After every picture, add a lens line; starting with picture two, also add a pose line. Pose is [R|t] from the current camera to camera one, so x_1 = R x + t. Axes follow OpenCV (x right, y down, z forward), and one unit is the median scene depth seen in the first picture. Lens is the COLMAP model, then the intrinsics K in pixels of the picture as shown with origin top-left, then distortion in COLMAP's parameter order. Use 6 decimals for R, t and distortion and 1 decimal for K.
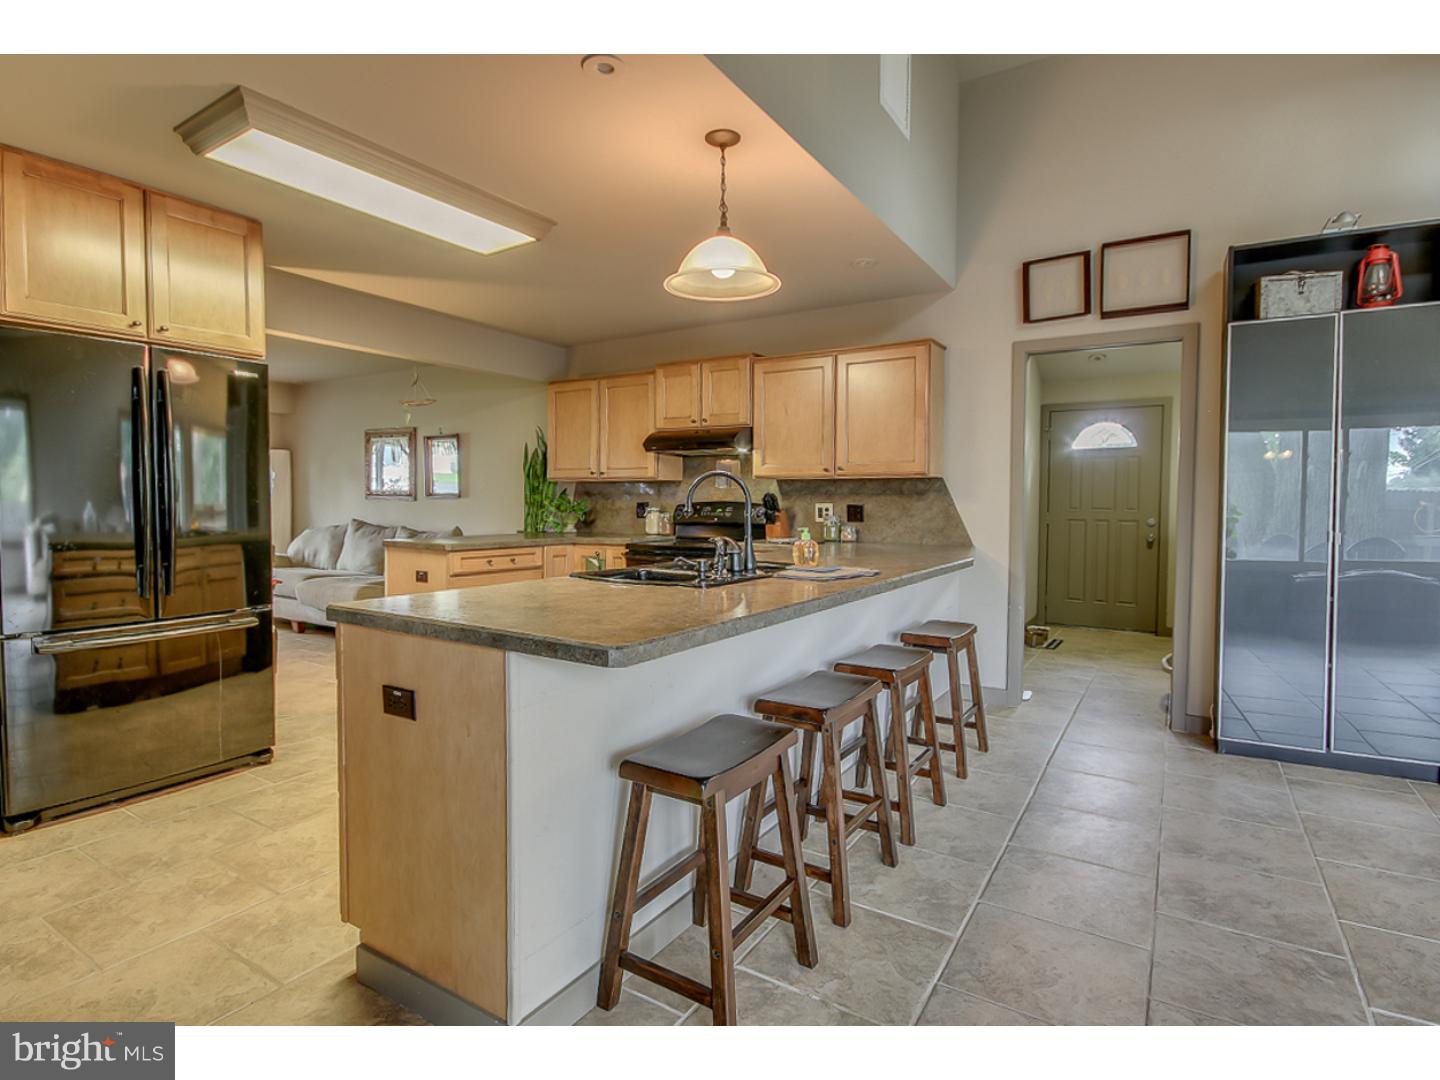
lens RADIAL K [[744.0, 0, 701.3], [0, 744.0, 535.7], [0, 0, 1]] dist [-0.003145, -0.001649]
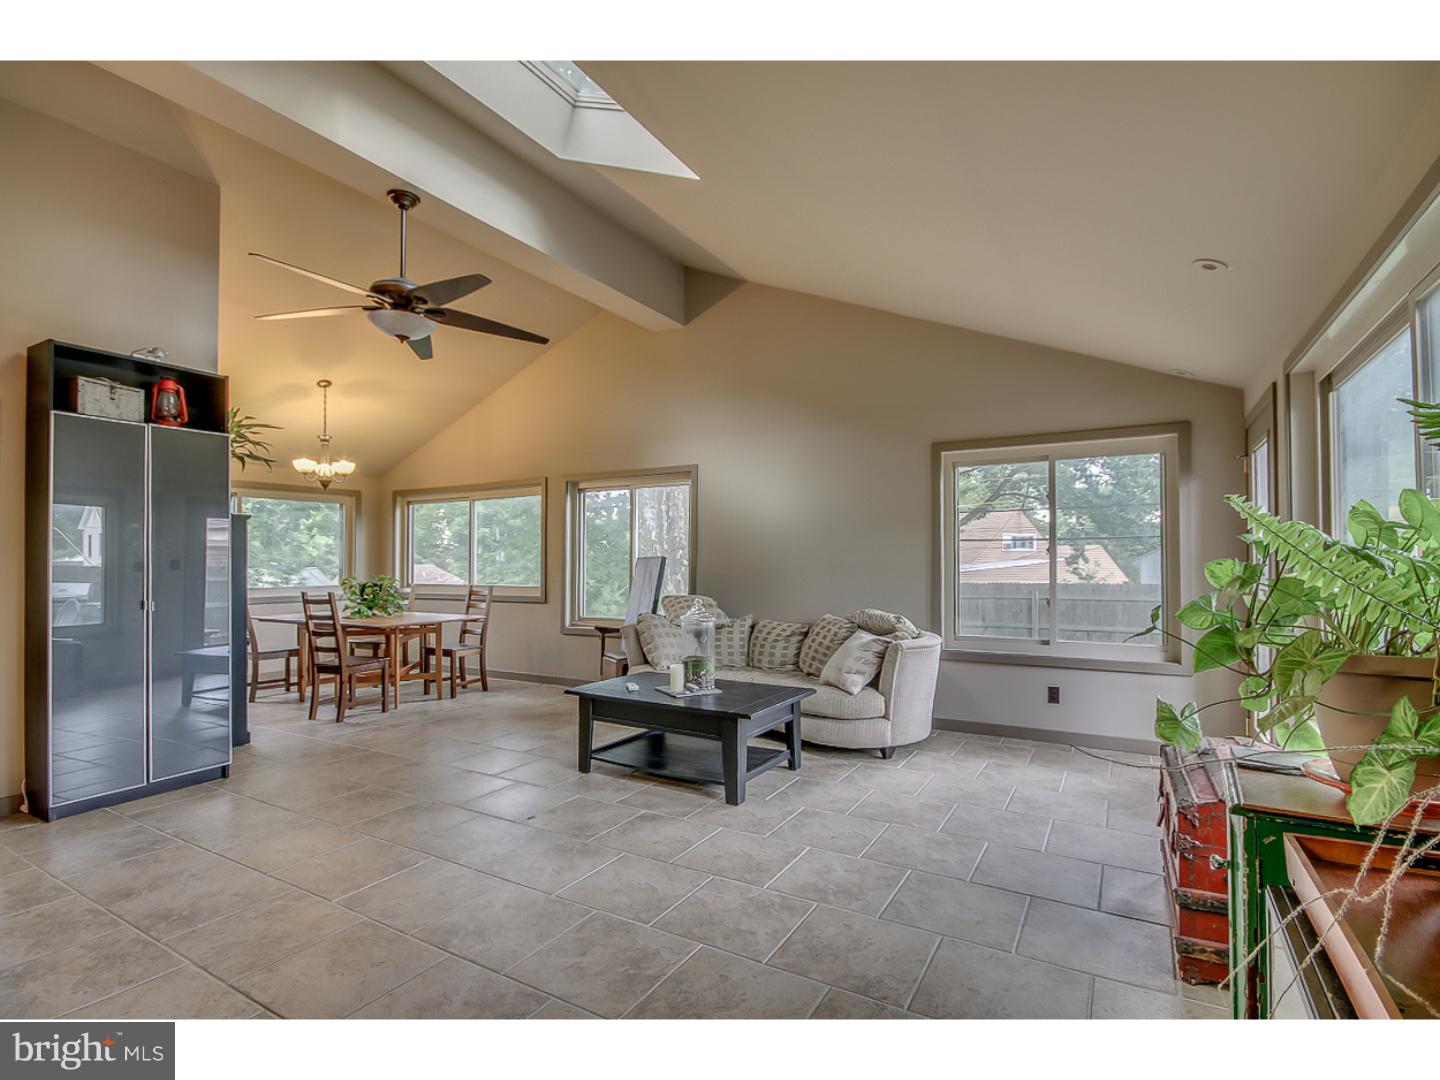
lens RADIAL K [[682.5, 0, 724.4], [0, 682.5, 554.8], [0, 0, 1]] dist [-0.001458, -0.000440]
pose [[-0.039580, 0.007298, 0.999190, -0.247802], [0.050524, 0.998709, -0.005293, -0.021686], [-0.997938, 0.050273, -0.039898, 0.073268]]
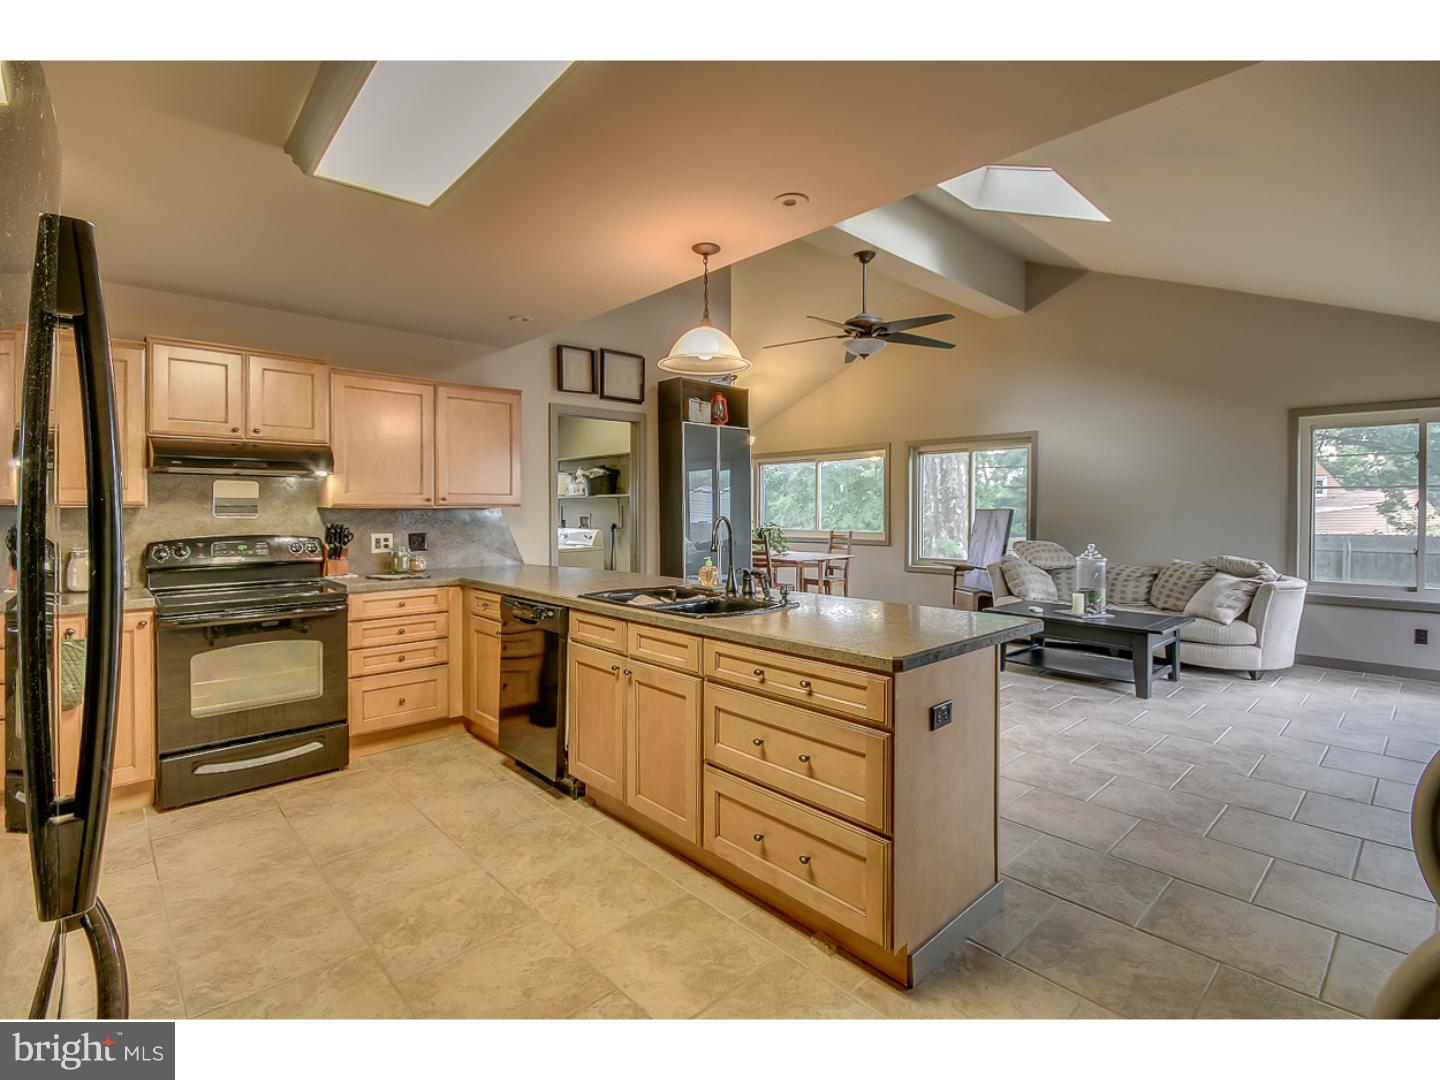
lens RADIAL K [[672.8, 0, 733.9], [0, 672.8, 519.0], [0, 0, 1]] dist [-0.001238, -0.001253]
pose [[0.241093, -0.019400, 0.970308, -0.649752], [0.048033, 0.998813, 0.008035, -0.055237], [-0.969313, 0.044670, 0.241738, 0.428479]]
